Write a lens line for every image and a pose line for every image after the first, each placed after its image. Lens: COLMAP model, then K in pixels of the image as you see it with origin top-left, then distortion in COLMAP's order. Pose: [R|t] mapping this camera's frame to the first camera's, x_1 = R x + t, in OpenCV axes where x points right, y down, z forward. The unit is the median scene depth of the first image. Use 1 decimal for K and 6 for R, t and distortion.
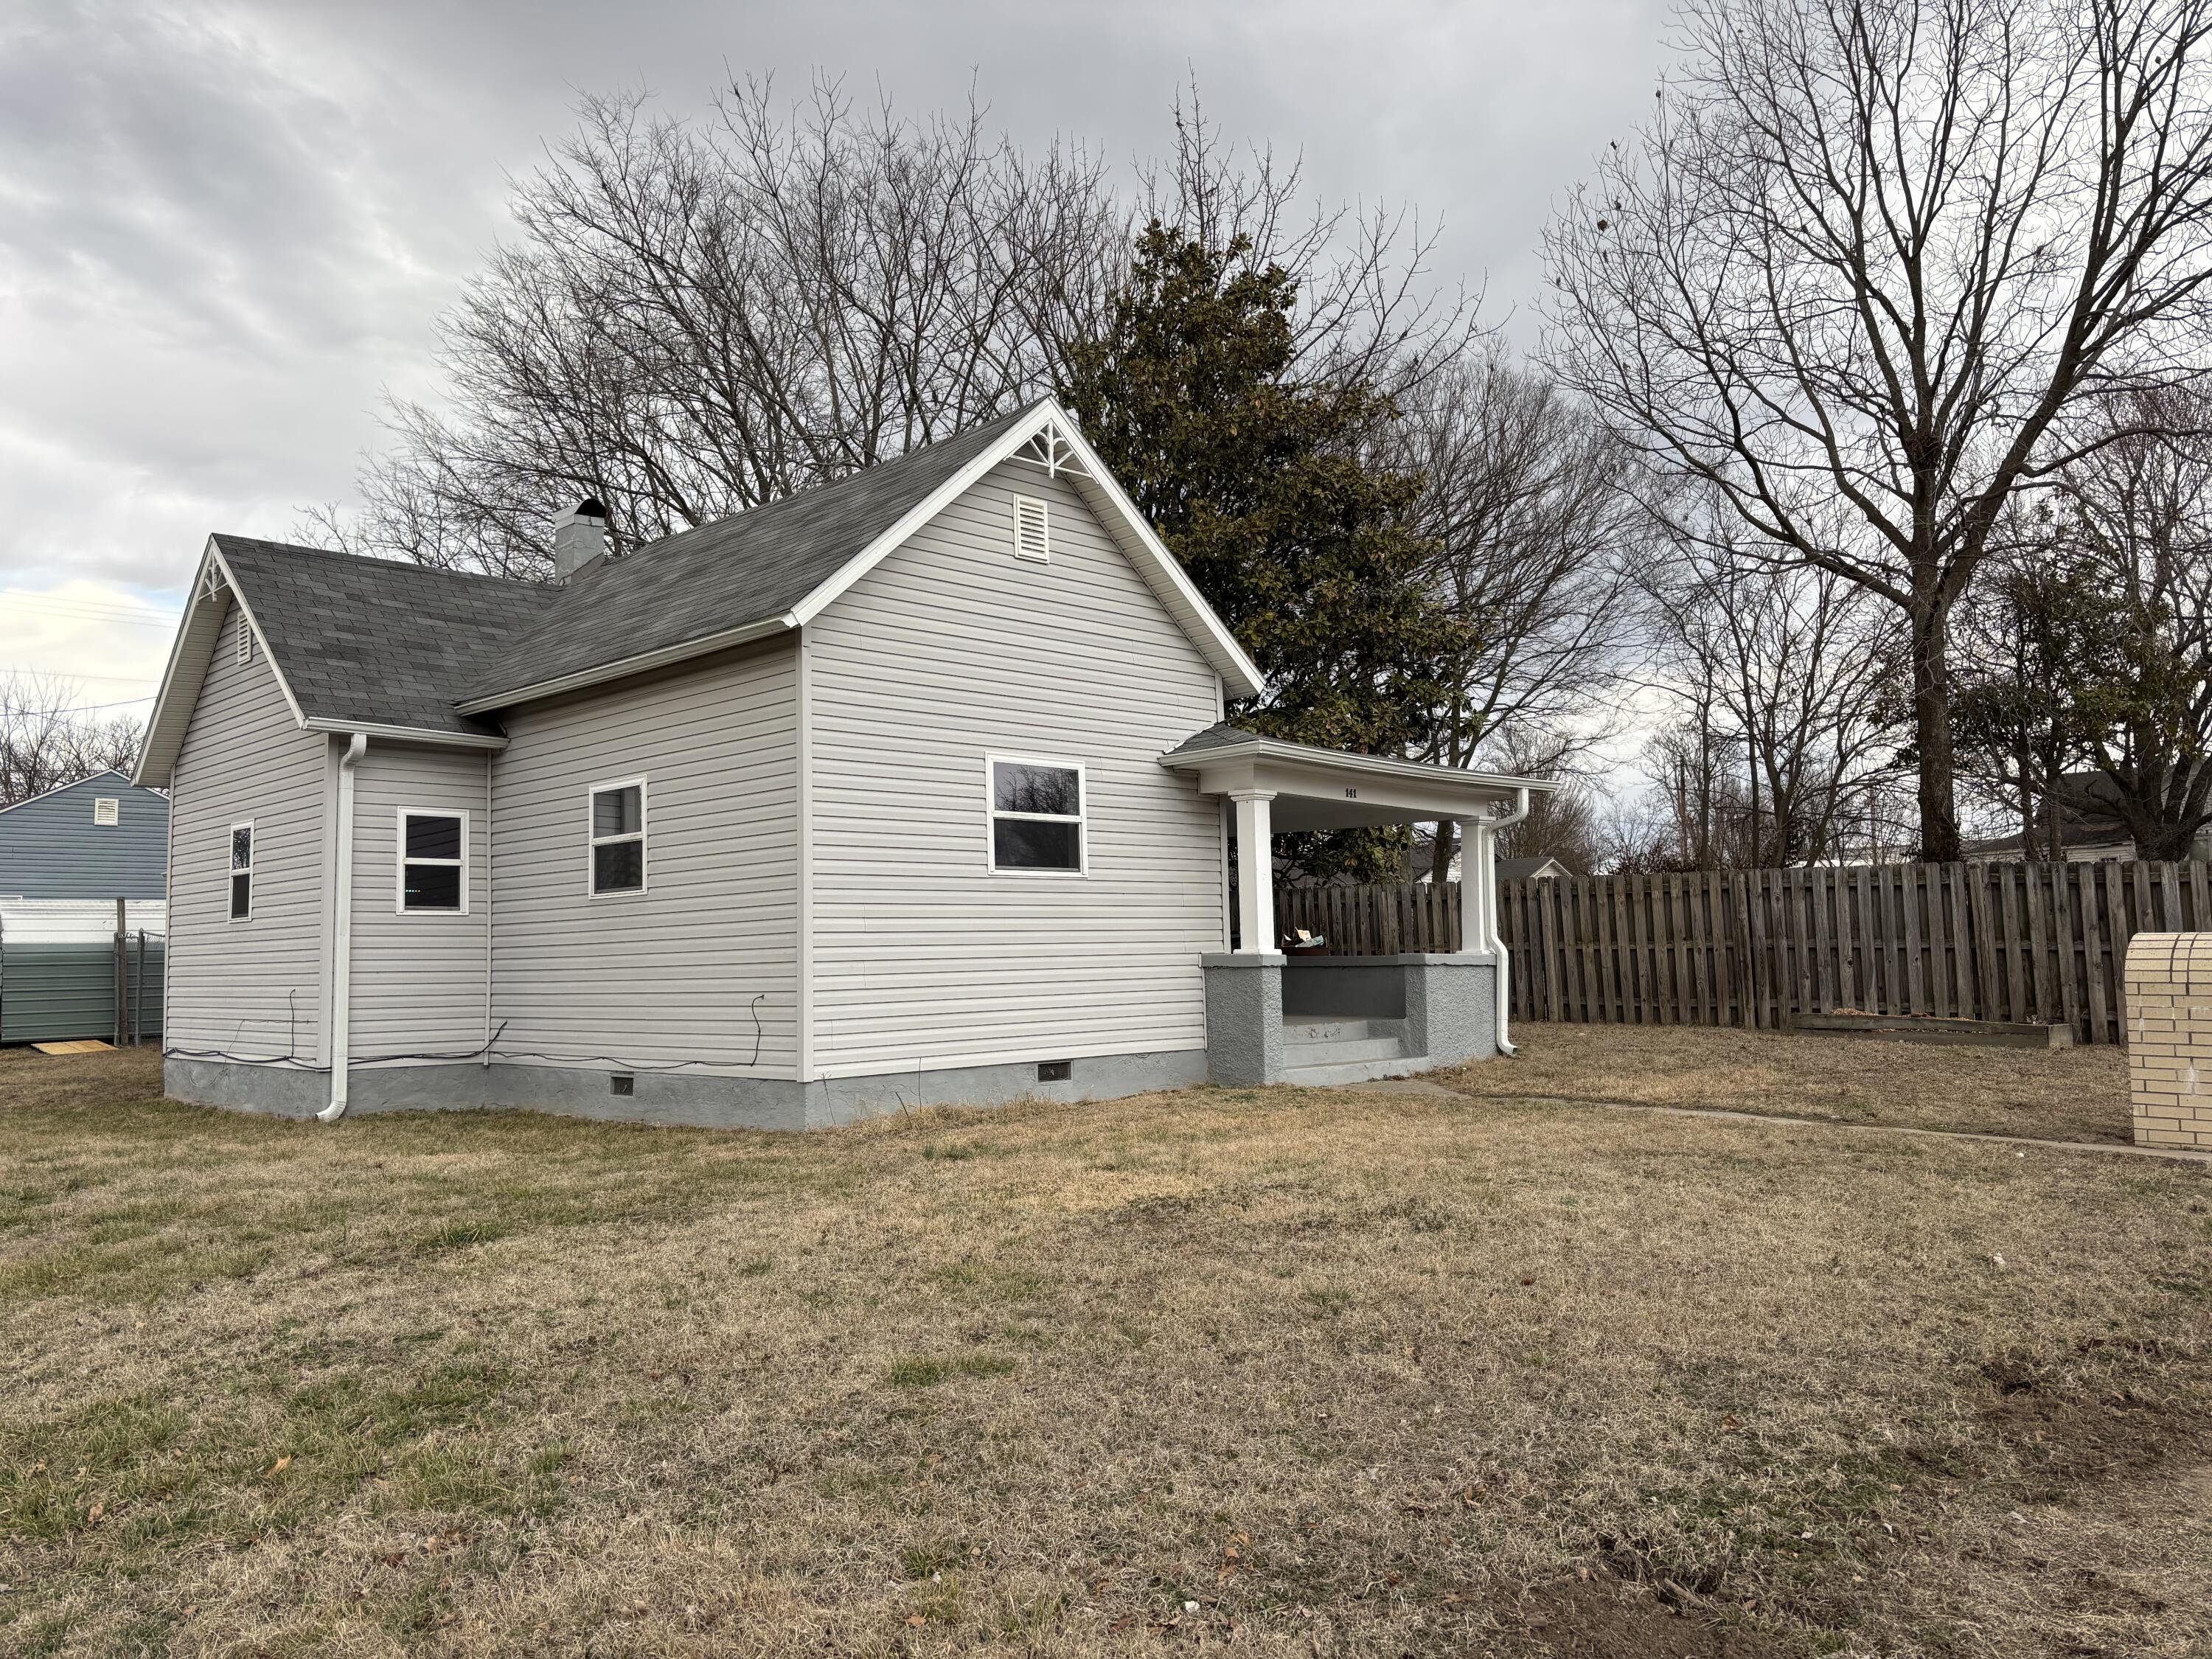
lens RADIAL K [[1670.2, 0, 1019.4], [0, 1670.2, 796.2], [0, 0, 1]] dist [-0.011948, -0.014397]
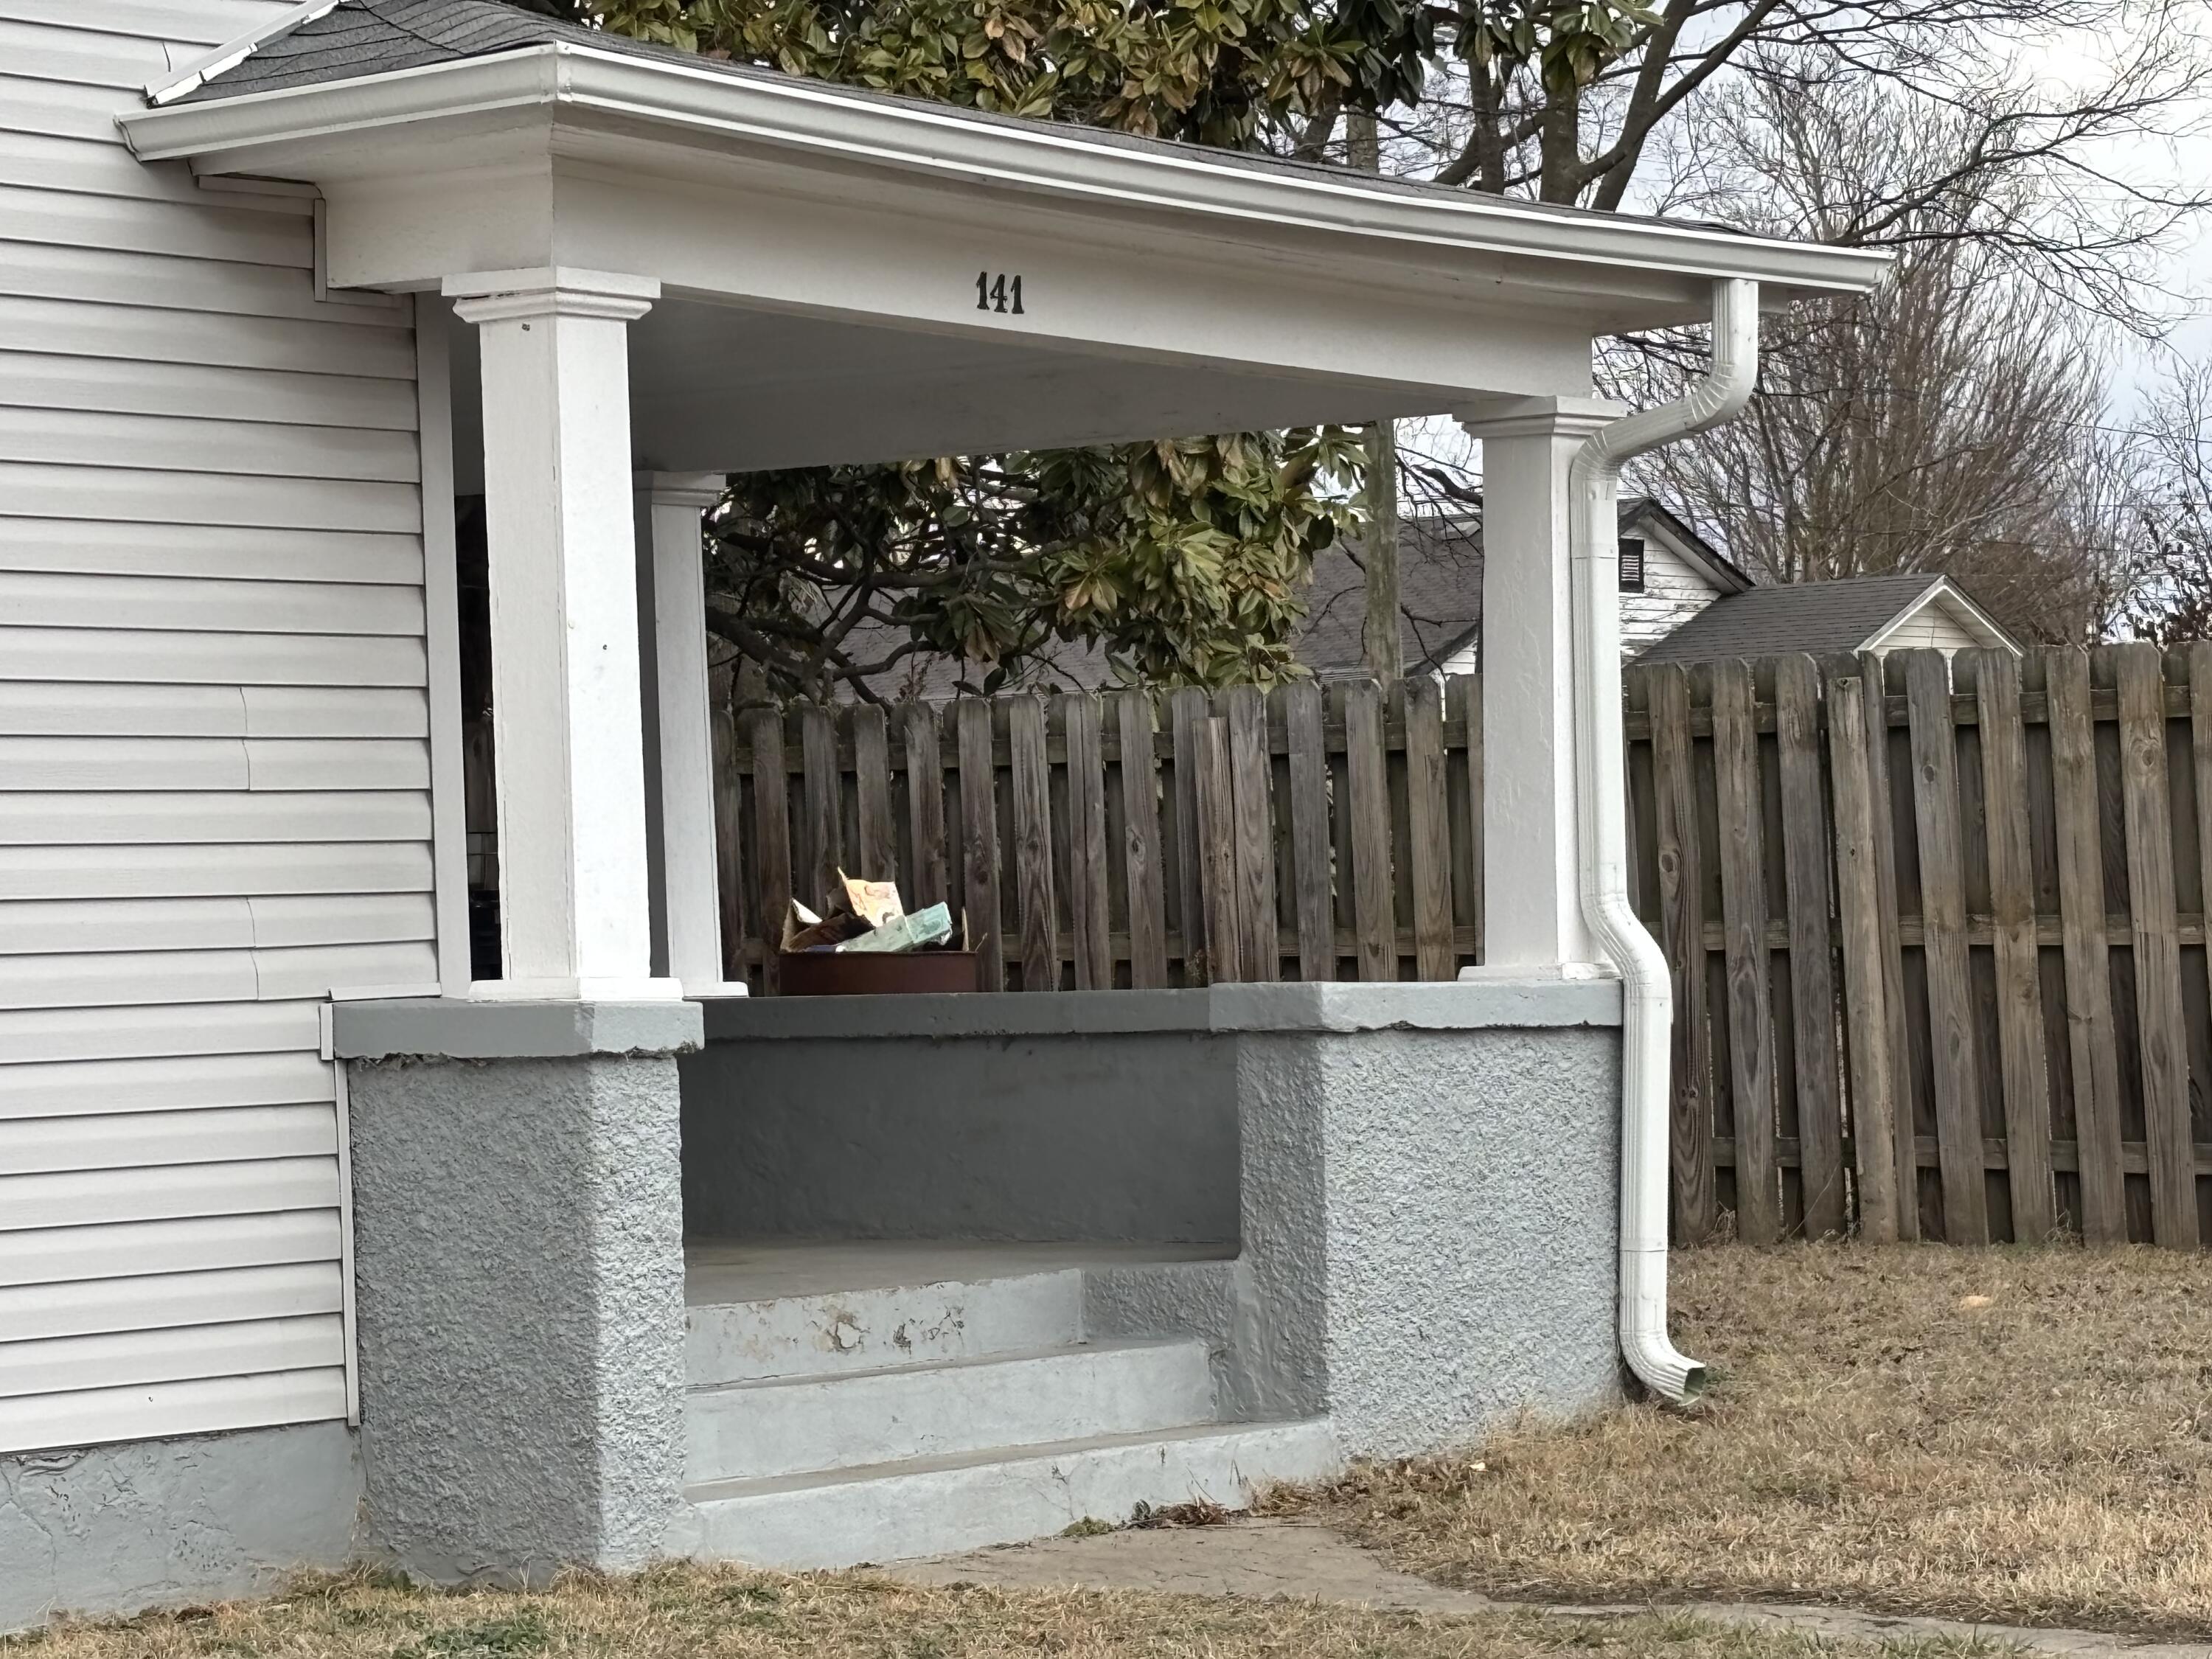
lens RADIAL K [[6451.3, 0, 1105.1], [0, 6451.3, 831.1], [0, 0, 1]] dist [0.184246, 0.000000]
pose [[0.984221, -0.009221, 0.176702, 0.051330], [-0.004114, 0.997179, 0.074952, 0.004969], [-0.176894, -0.074497, 0.981406, 0.112019]]
